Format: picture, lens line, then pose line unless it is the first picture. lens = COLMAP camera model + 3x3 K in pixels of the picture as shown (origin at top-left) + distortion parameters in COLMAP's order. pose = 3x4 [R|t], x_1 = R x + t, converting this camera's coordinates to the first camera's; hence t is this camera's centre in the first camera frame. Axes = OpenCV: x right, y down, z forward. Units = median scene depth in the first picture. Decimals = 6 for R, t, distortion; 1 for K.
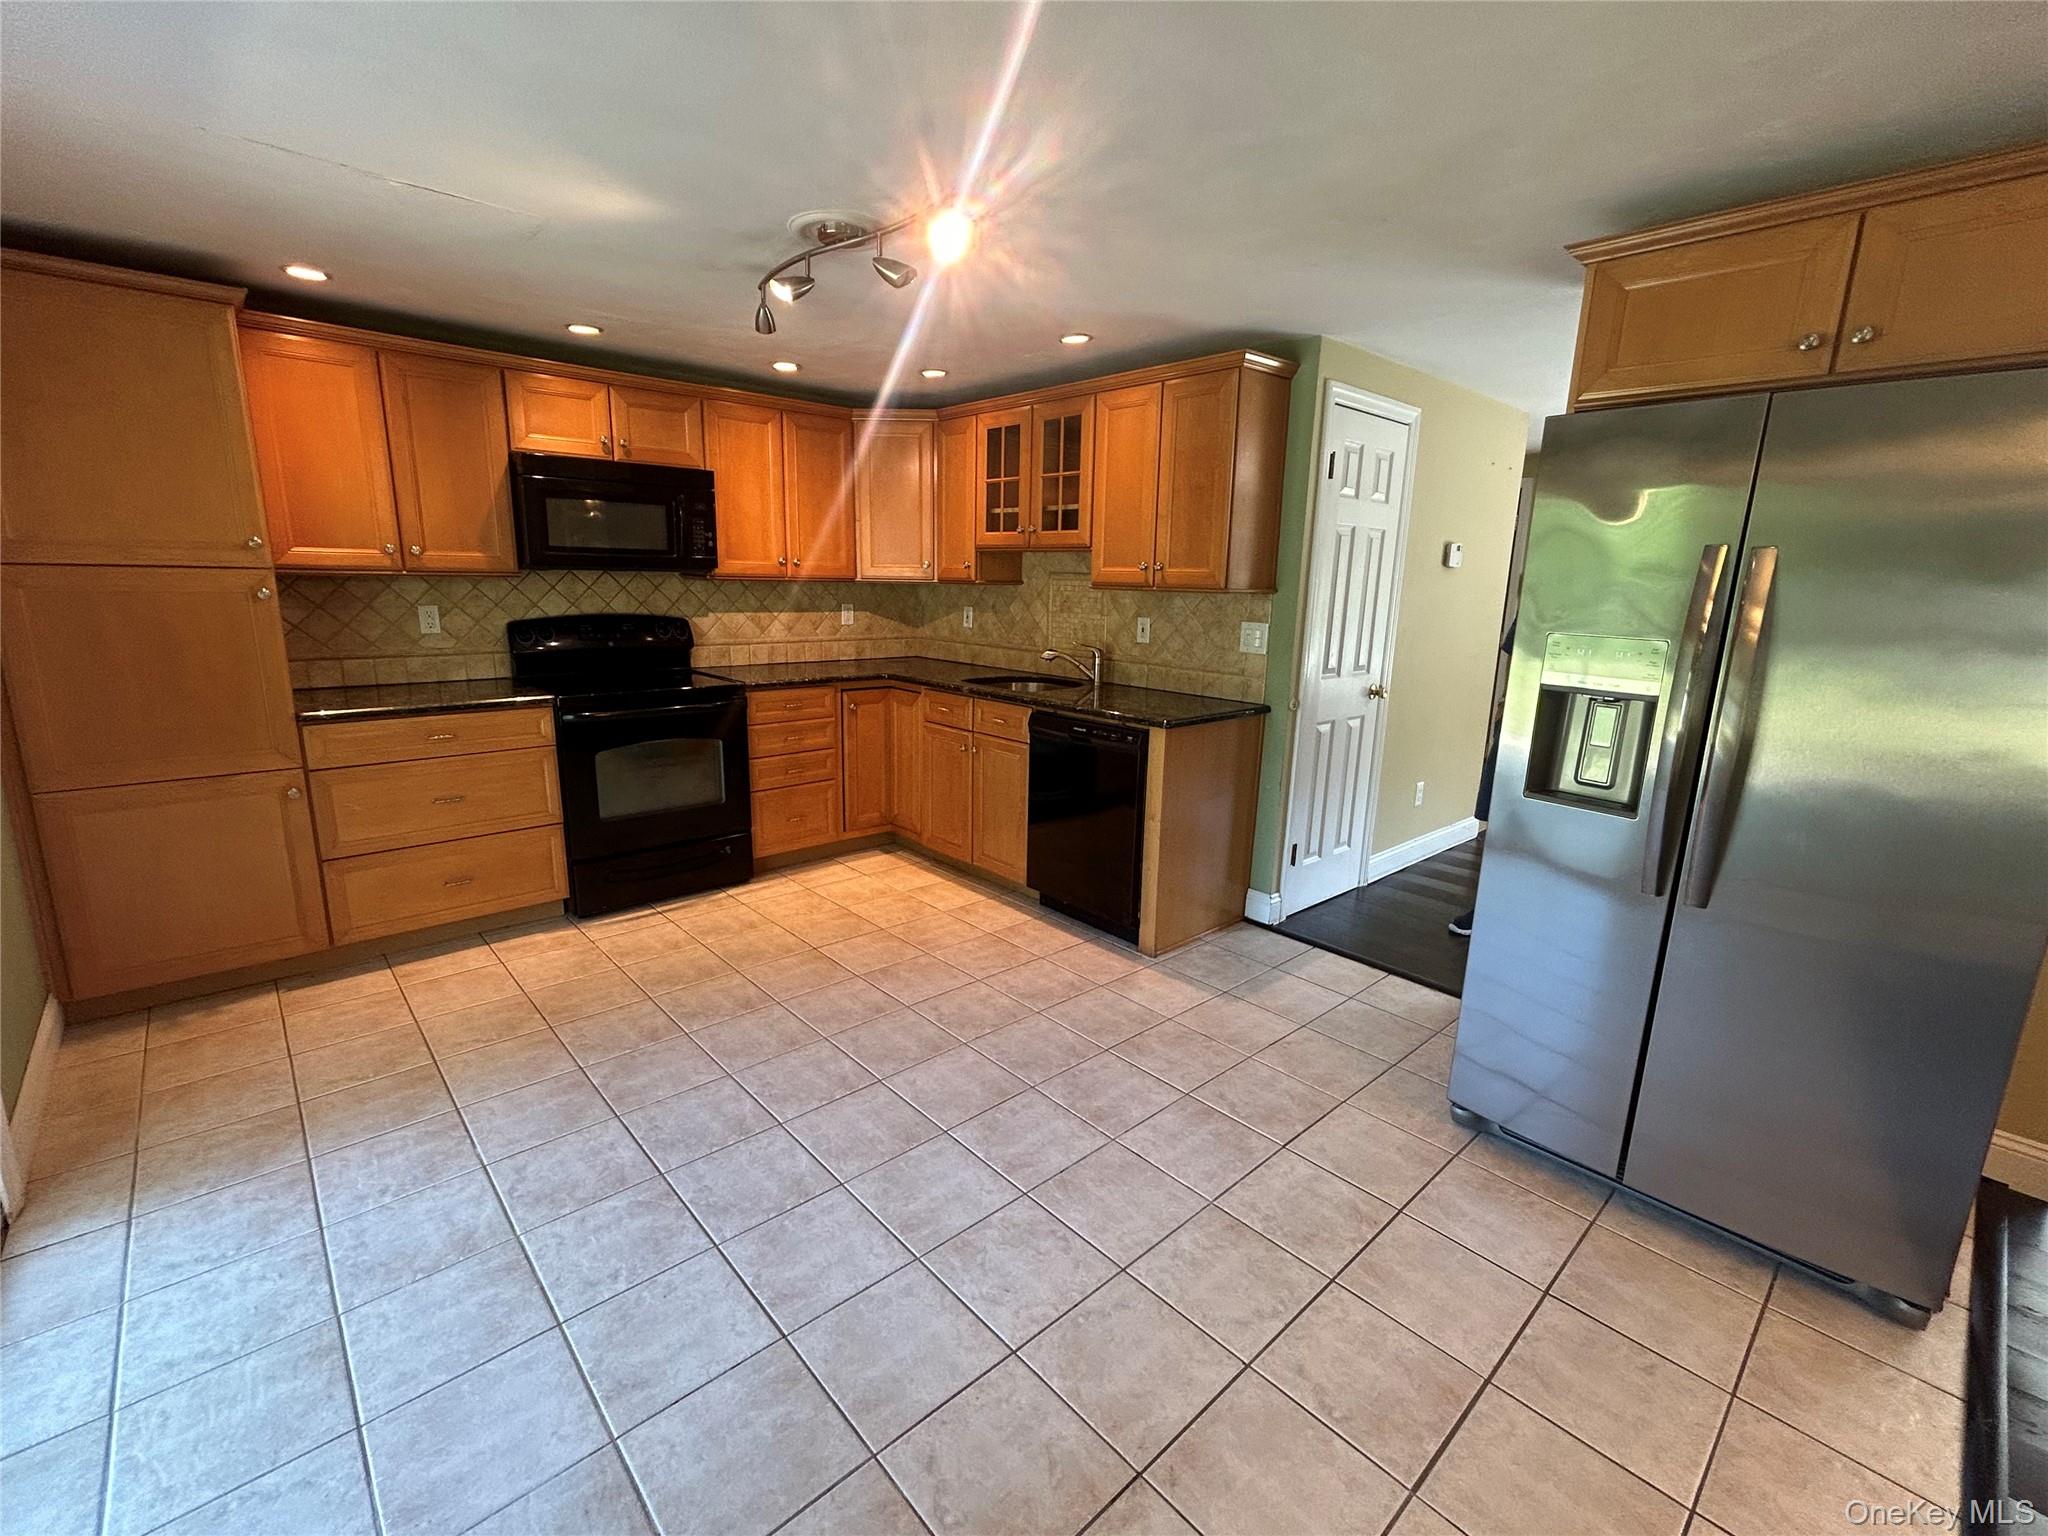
lens RADIAL K [[890.4, 0, 1028.4], [0, 890.4, 771.6], [0, 0, 1]] dist [0.002200, 0.000483]
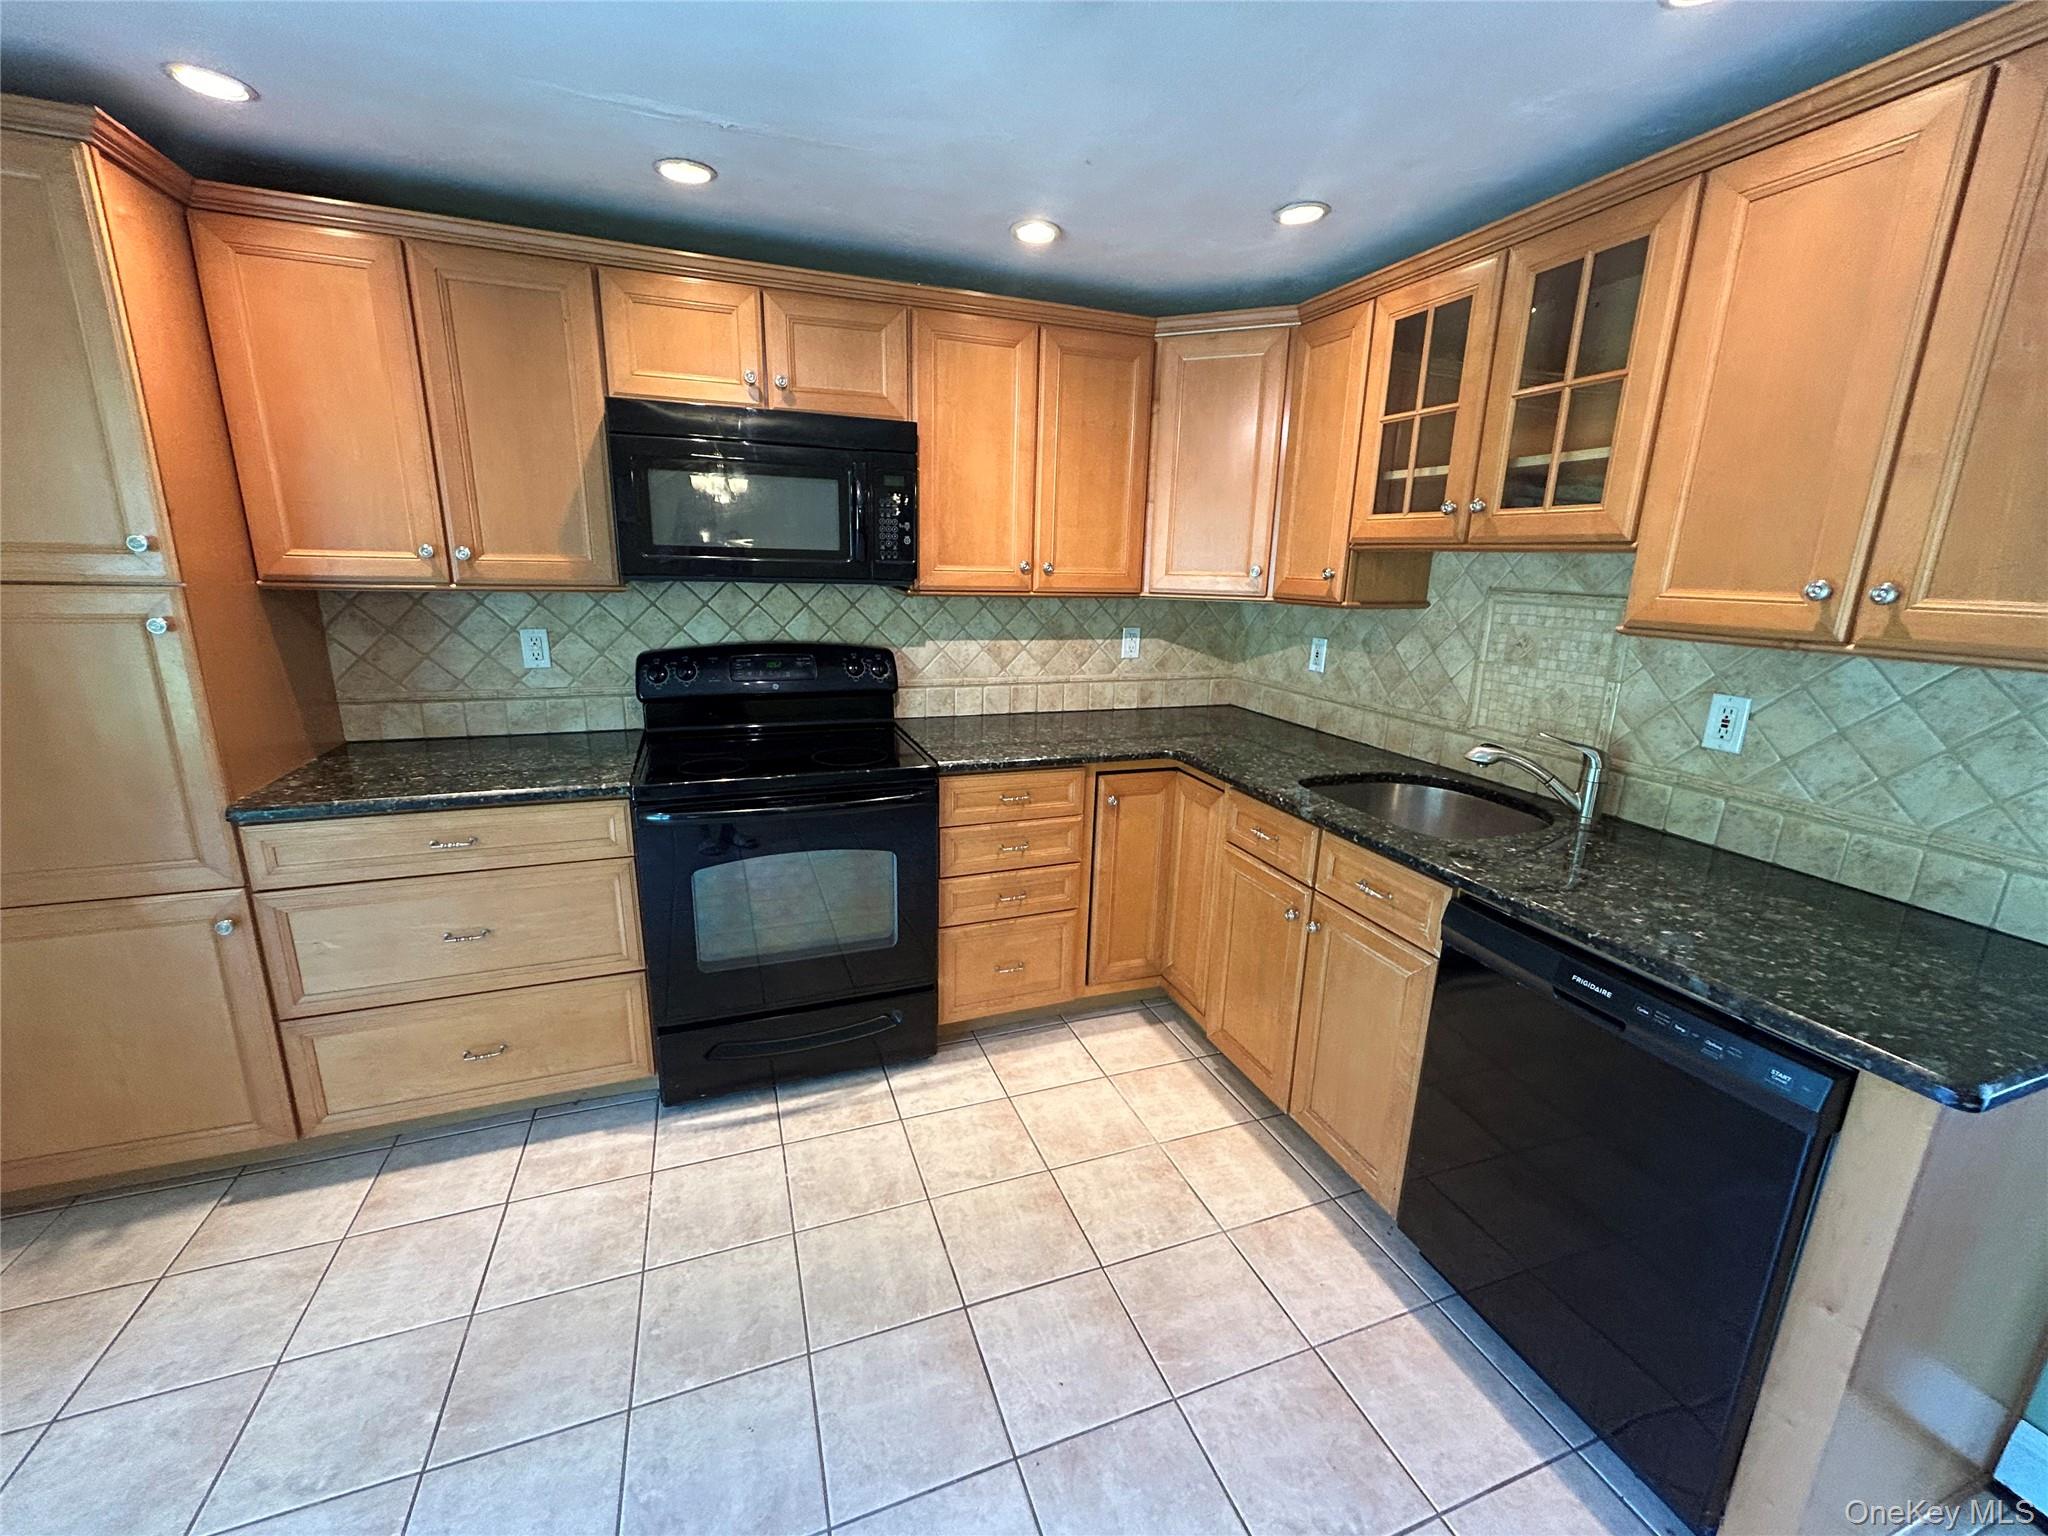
lens RADIAL K [[828.2, 0, 1029.5], [0, 828.2, 765.6], [0, 0, 1]] dist [-0.002005, 0.001130]
pose [[0.927951, 0.091715, -0.361240, -0.048385], [-0.085558, 0.995785, 0.033038, -0.122351], [0.362748, 0.000250, 0.931887, 0.481023]]
